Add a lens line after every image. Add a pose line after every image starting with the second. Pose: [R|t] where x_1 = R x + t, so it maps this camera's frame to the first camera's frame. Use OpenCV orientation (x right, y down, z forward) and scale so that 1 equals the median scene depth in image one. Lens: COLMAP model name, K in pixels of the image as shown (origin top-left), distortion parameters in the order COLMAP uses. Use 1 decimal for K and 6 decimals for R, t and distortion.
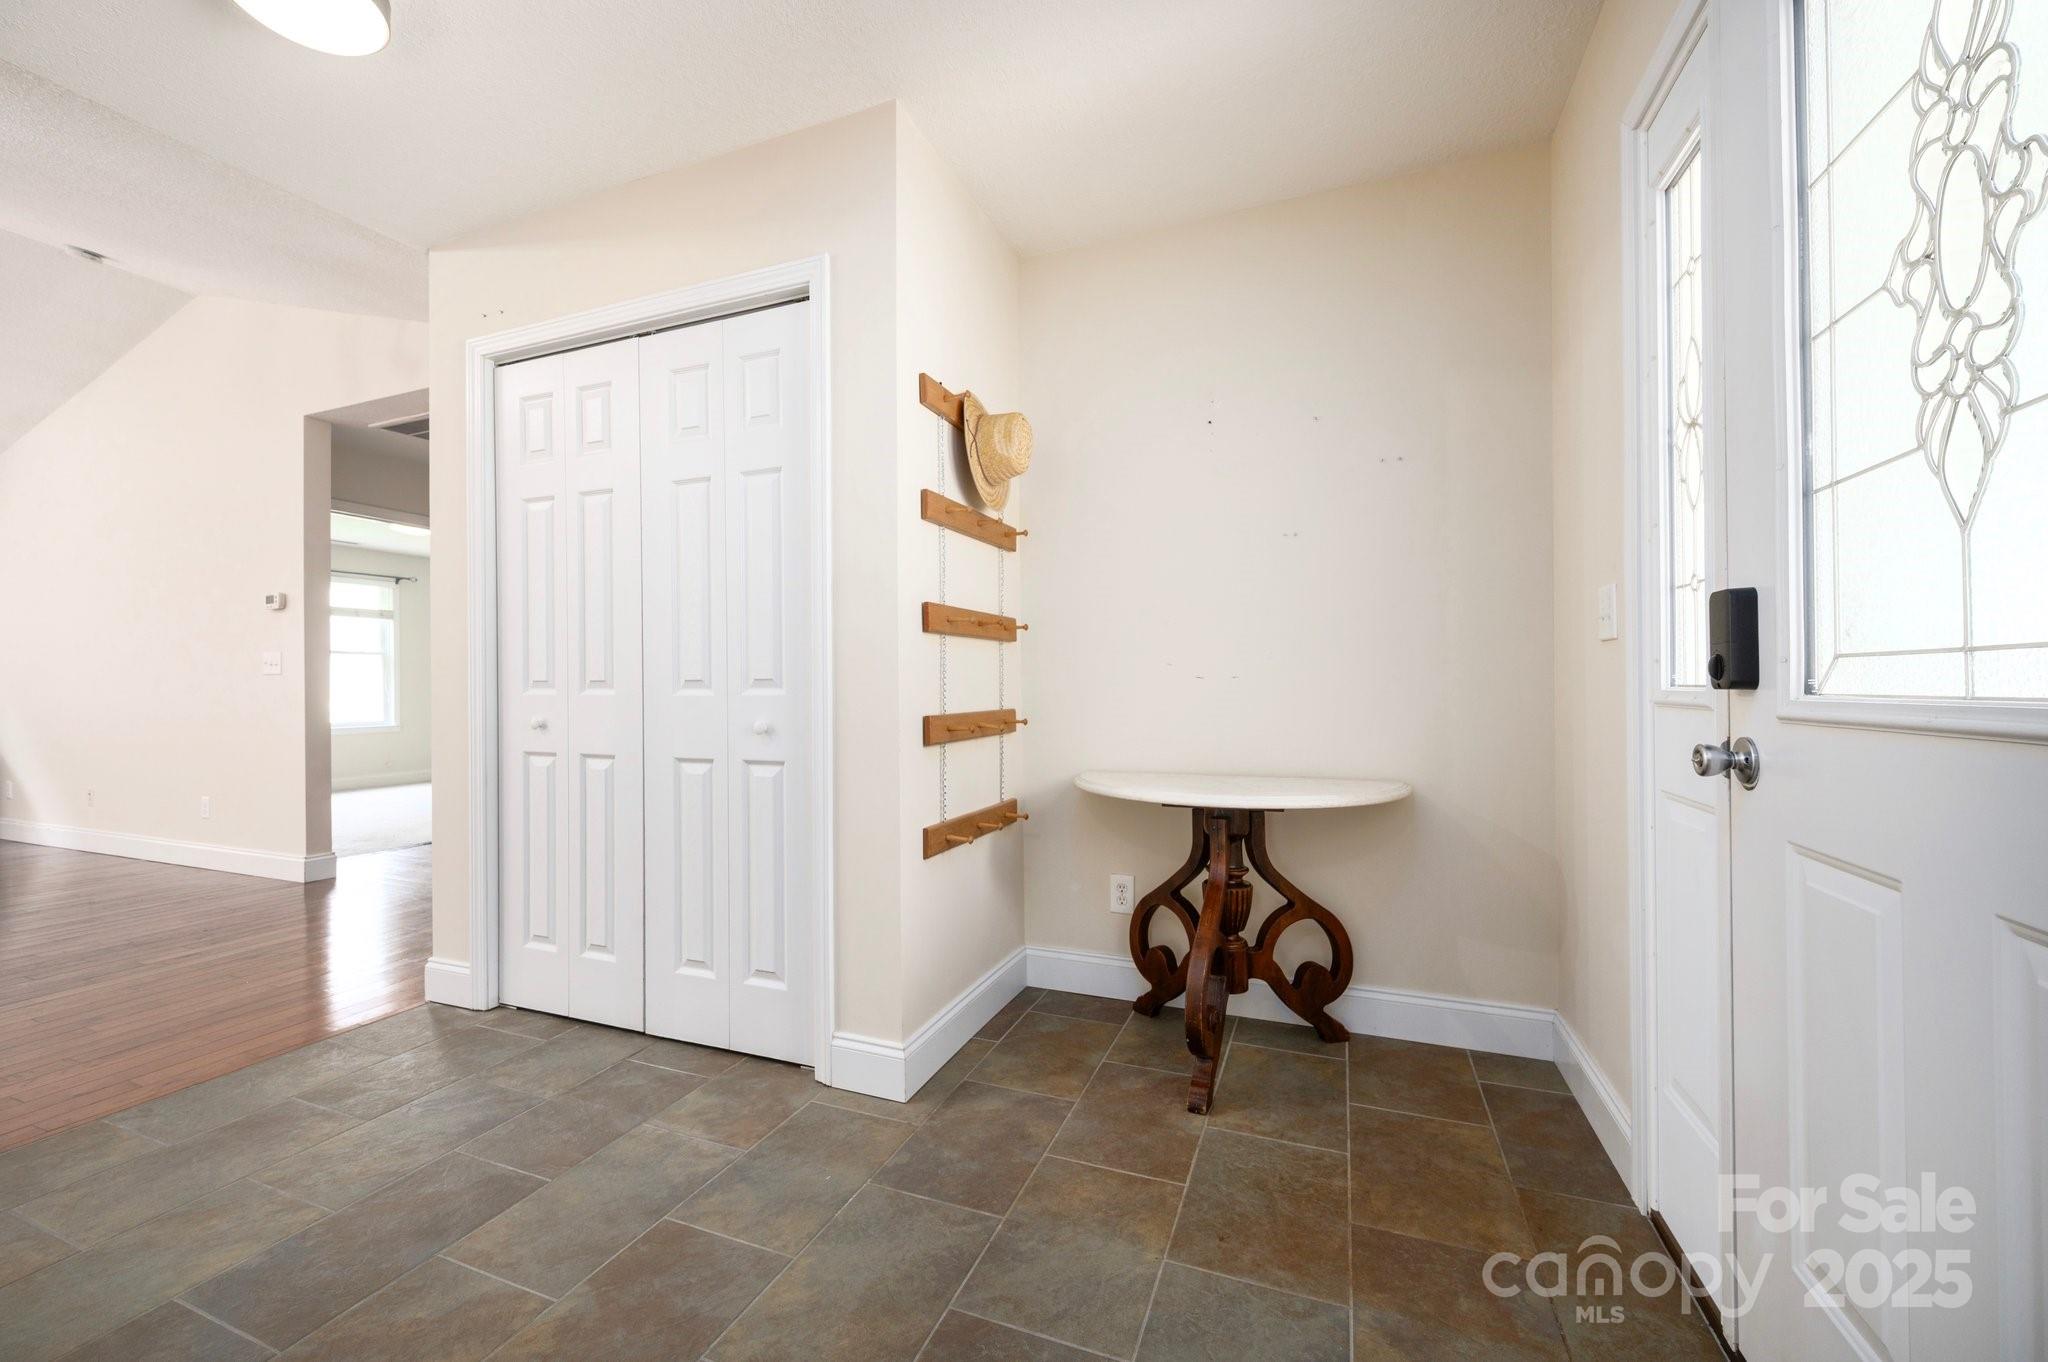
lens RADIAL K [[802.7, 0, 1019.2], [0, 802.7, 681.7], [0, 0, 1]] dist [-0.002175, -0.000198]
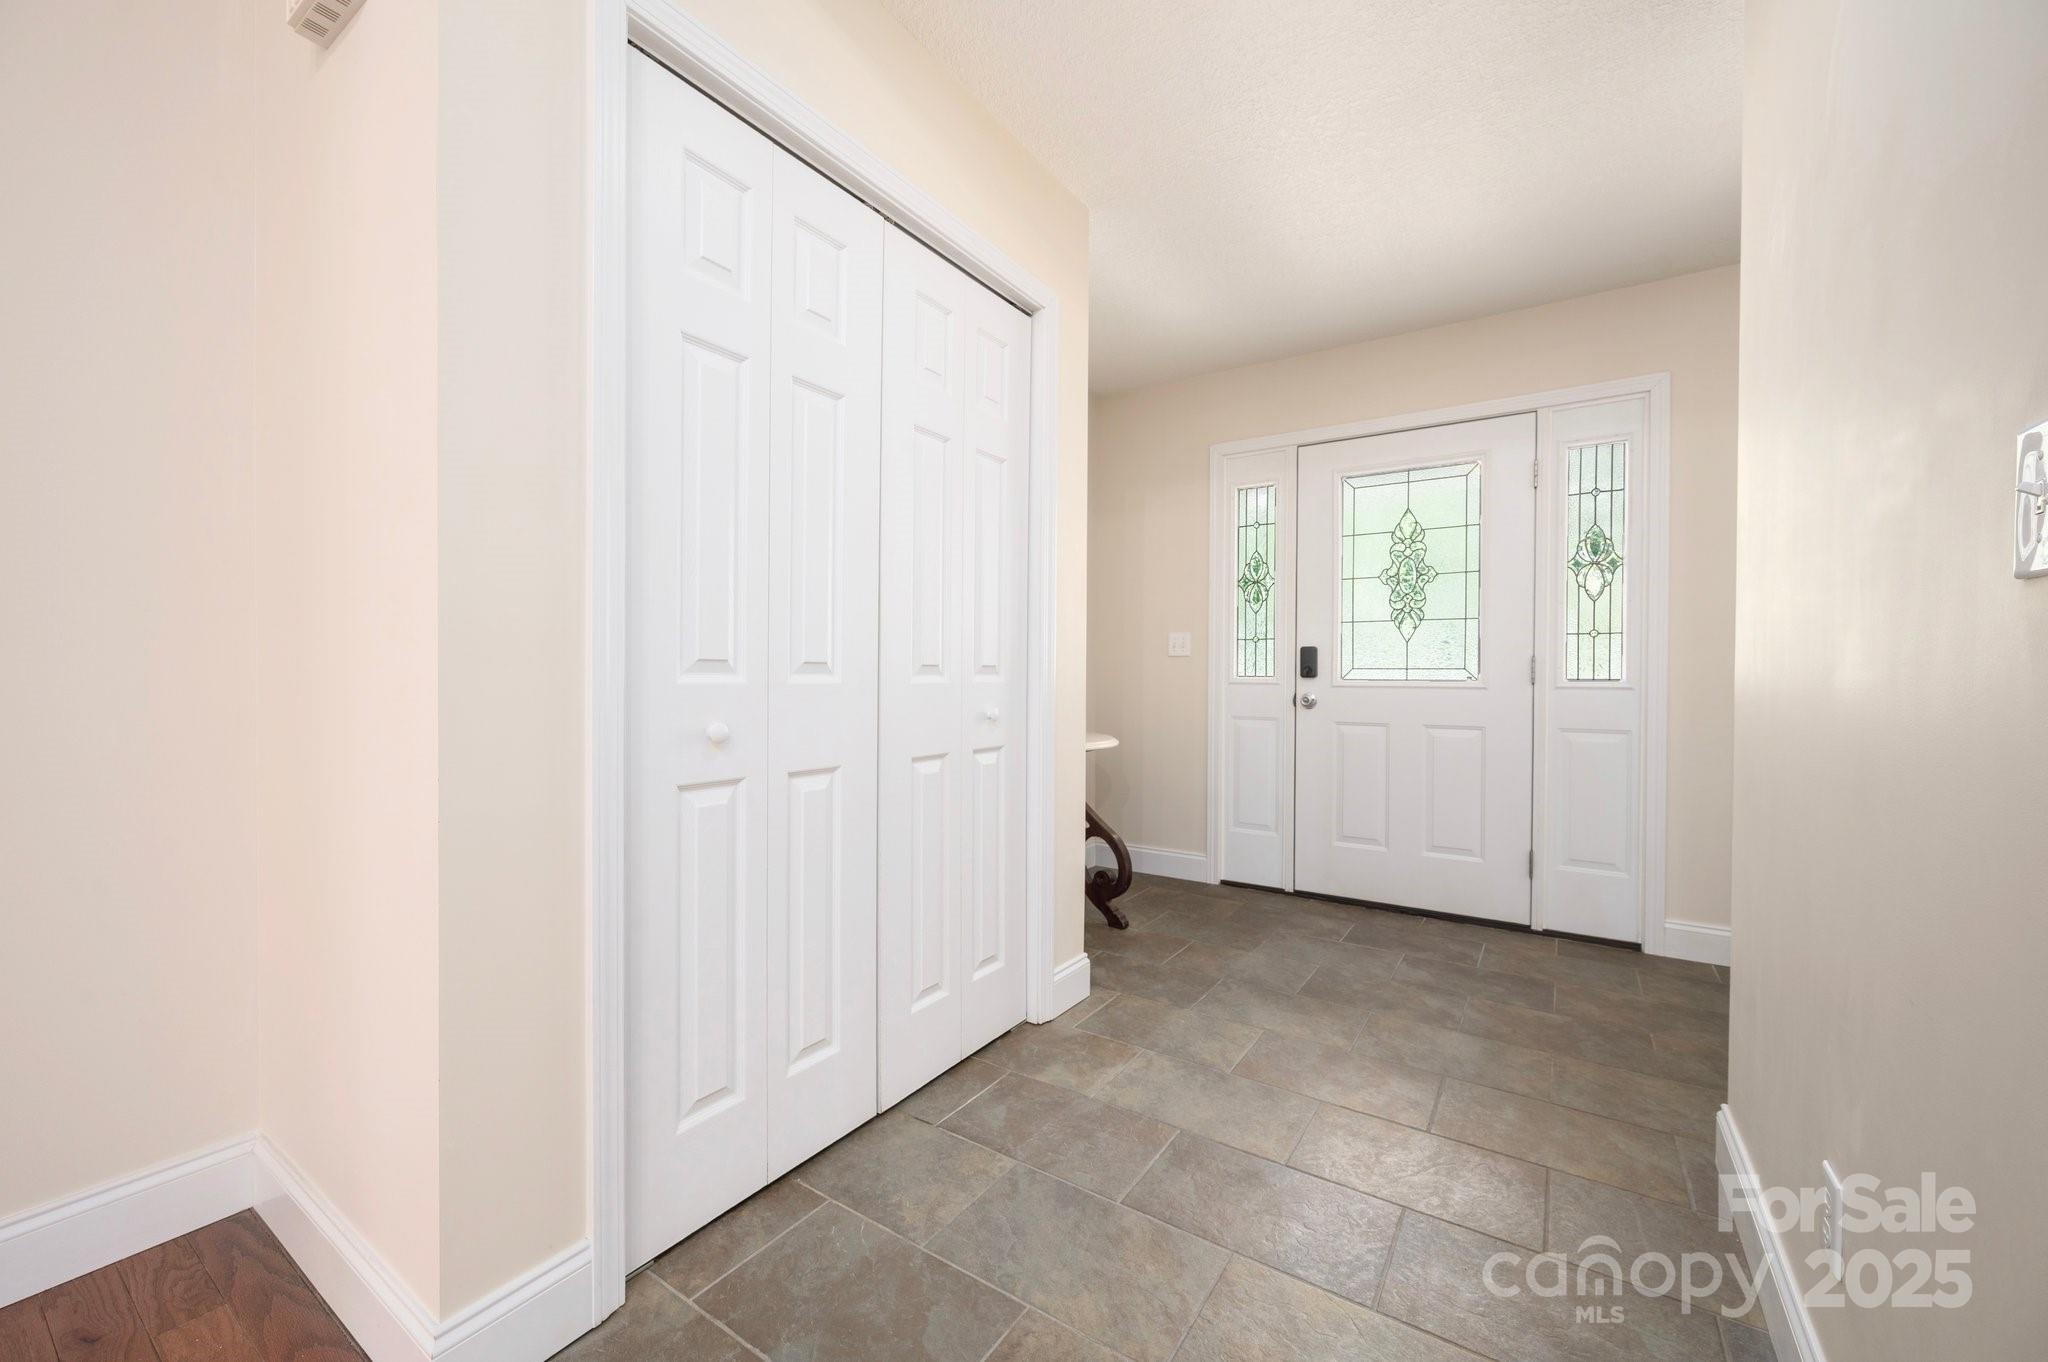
lens RADIAL K [[802.7, 0, 1018.6], [0, 802.7, 684.6], [0, 0, 1]] dist [-0.002175, -0.000198]
pose [[0.212844, -0.006362, 0.977066, -1.415311], [-0.012007, 0.999886, 0.009126, 0.011123], [-0.977012, -0.013674, 0.212743, 0.831224]]
